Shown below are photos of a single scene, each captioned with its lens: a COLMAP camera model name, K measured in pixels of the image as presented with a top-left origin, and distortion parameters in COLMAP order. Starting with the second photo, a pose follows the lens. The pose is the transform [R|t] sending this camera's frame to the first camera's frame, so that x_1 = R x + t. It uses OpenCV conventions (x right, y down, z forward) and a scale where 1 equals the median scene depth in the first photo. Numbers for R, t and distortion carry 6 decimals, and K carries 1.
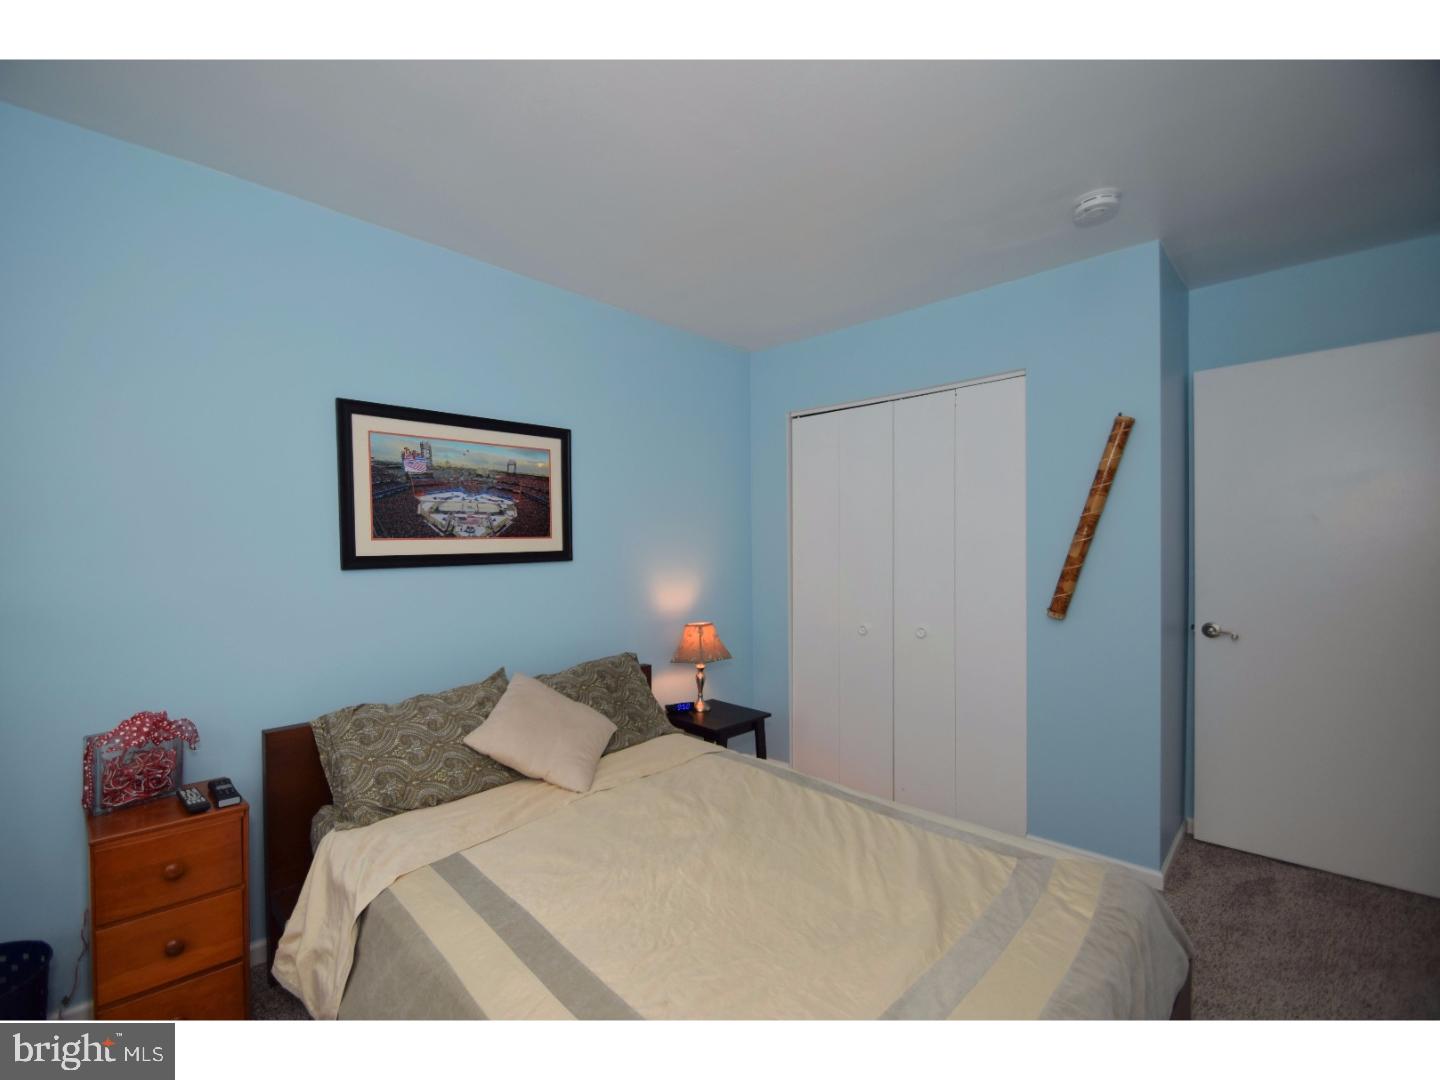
lens RADIAL K [[638.3, 0, 687.7], [0, 638.3, 558.0], [0, 0, 1]] dist [0.010851, -0.012959]
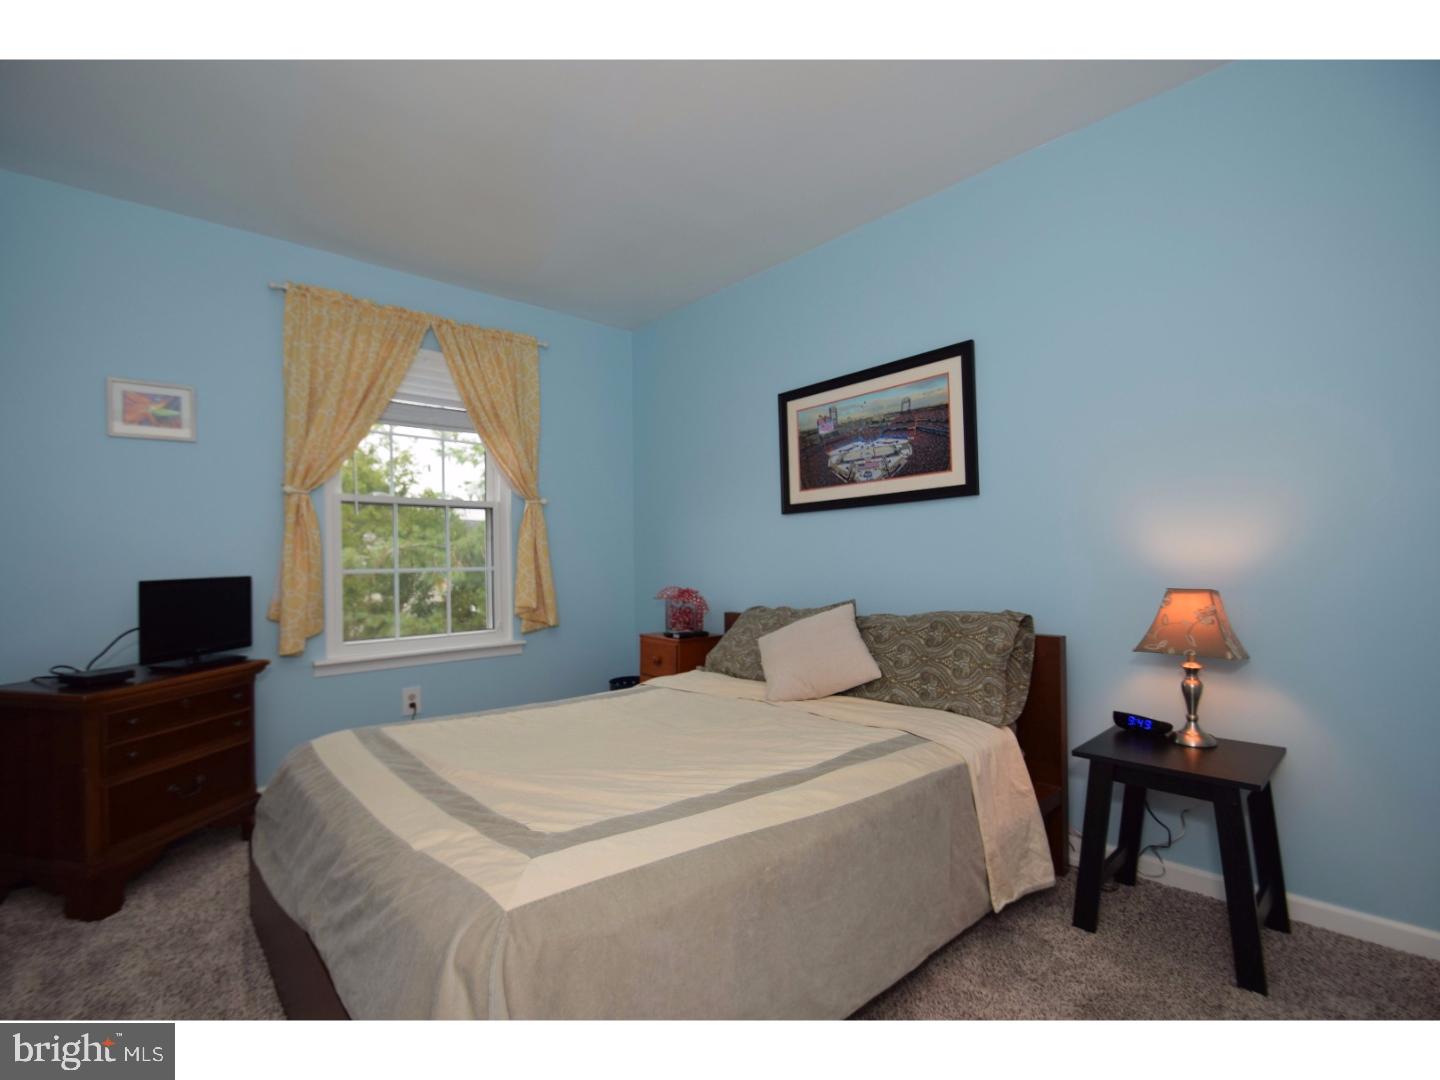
lens RADIAL K [[638.3, 0, 687.7], [0, 638.3, 558.0], [0, 0, 1]] dist [0.010851, -0.012959]
pose [[-0.057321, -0.002519, -0.998353, 0.747599], [-0.009532, 0.999953, -0.001976, 0.101616], [0.998310, 0.009403, -0.057342, 0.742487]]
